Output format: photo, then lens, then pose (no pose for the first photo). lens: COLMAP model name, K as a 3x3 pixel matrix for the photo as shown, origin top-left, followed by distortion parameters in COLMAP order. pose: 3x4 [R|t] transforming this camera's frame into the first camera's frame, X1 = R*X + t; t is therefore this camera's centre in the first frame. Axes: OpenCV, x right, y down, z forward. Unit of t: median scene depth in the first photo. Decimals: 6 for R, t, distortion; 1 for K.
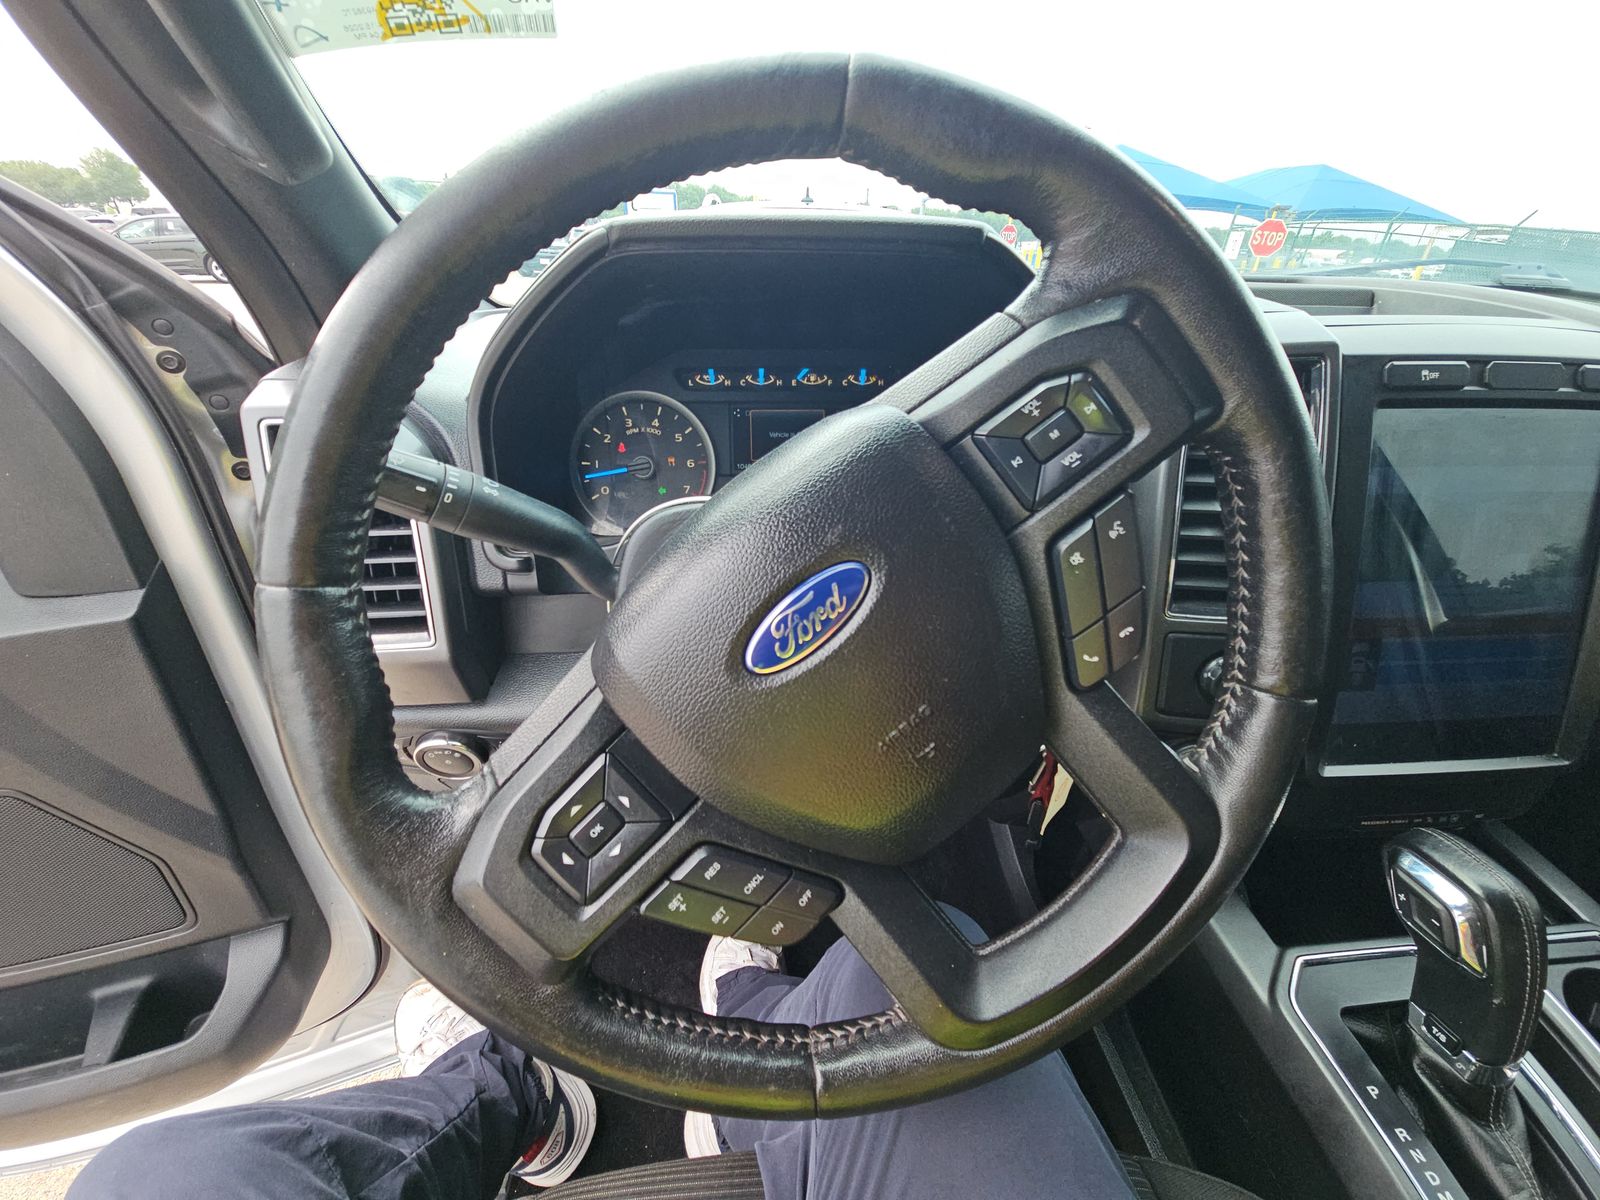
lens RADIAL K [[651.7, 0, 795.7], [0, 651.7, 621.1], [0, 0, 1]] dist [0.000205, -0.010196]
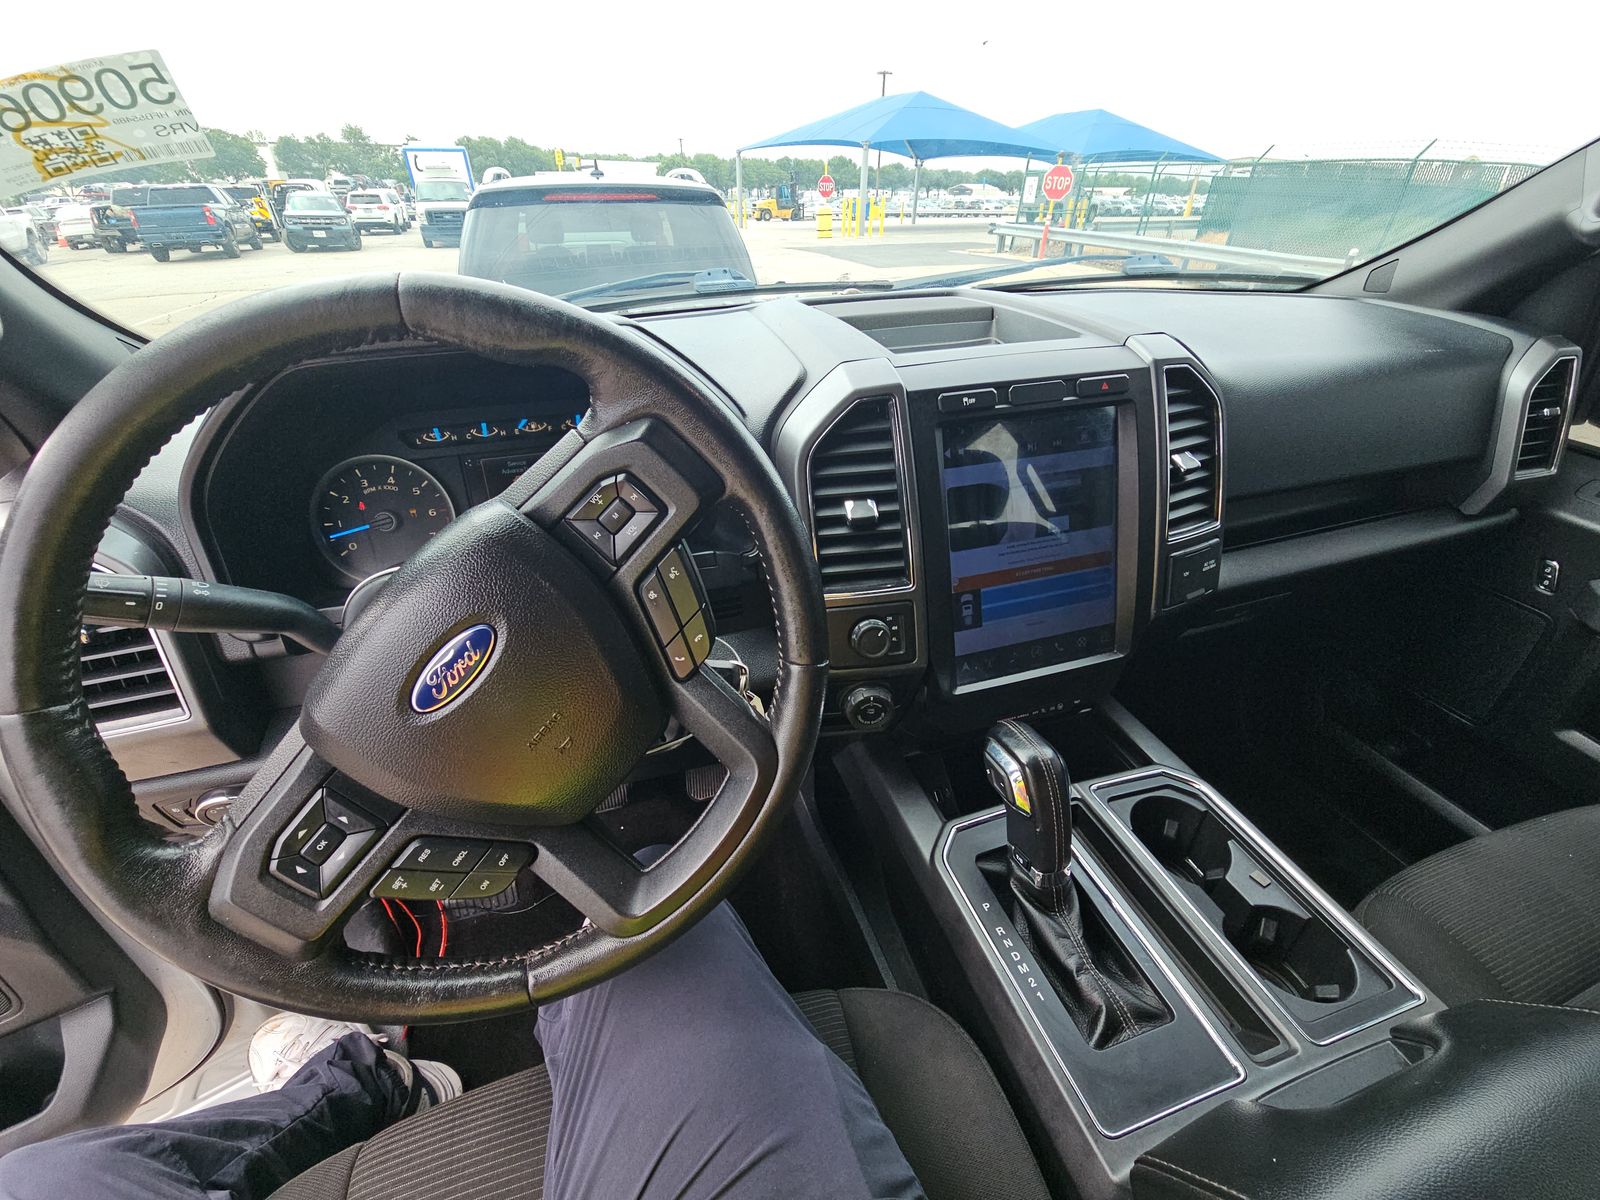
lens RADIAL K [[645.5, 0, 797.6], [0, 645.5, 620.6], [0, 0, 1]] dist [-0.000681, -0.005372]
pose [[0.970185, -0.150018, 0.190358, 0.321672], [0.140596, 0.988114, 0.062150, -0.057937], [-0.197419, -0.033533, 0.979746, -0.338442]]
